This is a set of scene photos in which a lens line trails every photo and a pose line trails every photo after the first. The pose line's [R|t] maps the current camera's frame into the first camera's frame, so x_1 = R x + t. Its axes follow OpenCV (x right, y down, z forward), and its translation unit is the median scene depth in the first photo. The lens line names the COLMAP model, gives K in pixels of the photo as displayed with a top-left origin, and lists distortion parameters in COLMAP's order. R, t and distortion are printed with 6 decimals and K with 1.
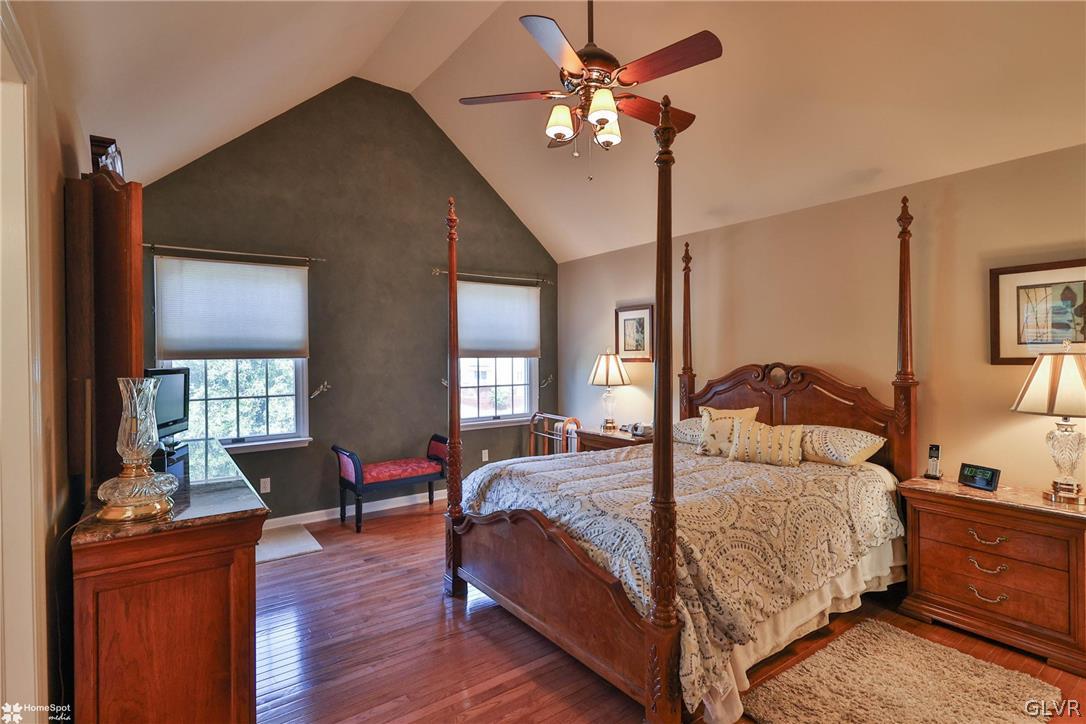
lens RADIAL K [[530.3, 0, 545.9], [0, 530.3, 365.4], [0, 0, 1]] dist [0.003827, 0.000308]
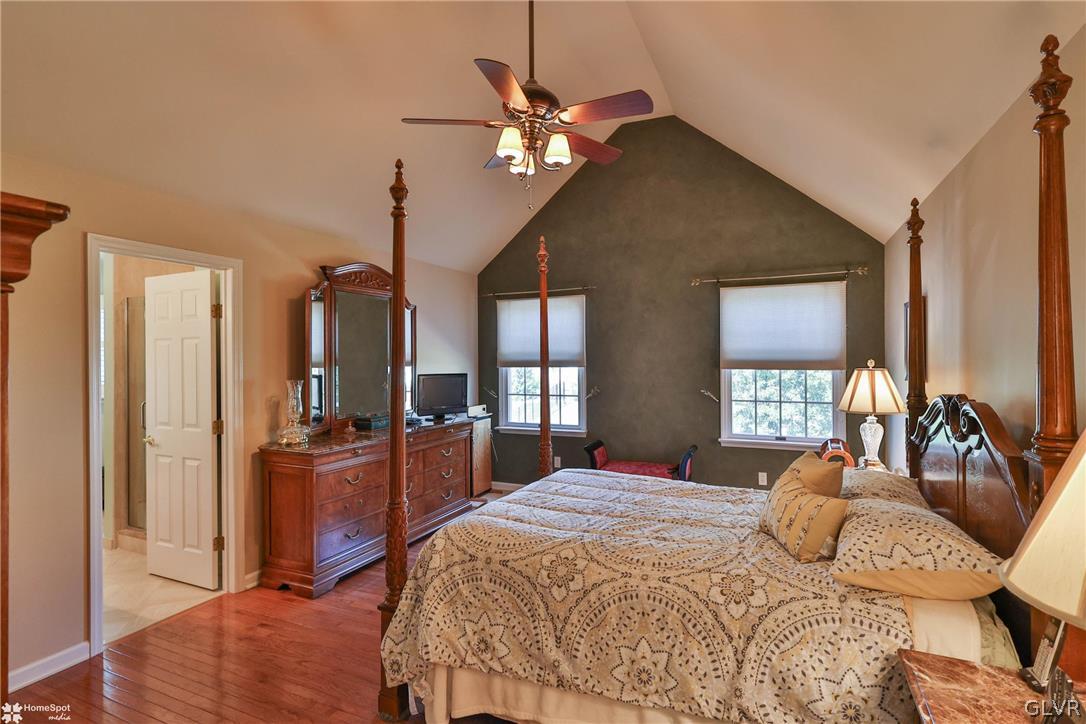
lens RADIAL K [[527.7, 0, 543.3], [0, 527.7, 374.1], [0, 0, 1]] dist [-0.000576, -0.000142]
pose [[0.499881, 0.030625, -0.865552, 0.560984], [-0.018697, 0.999523, 0.024567, -0.025217], [0.865892, 0.003903, 0.500216, 0.280957]]
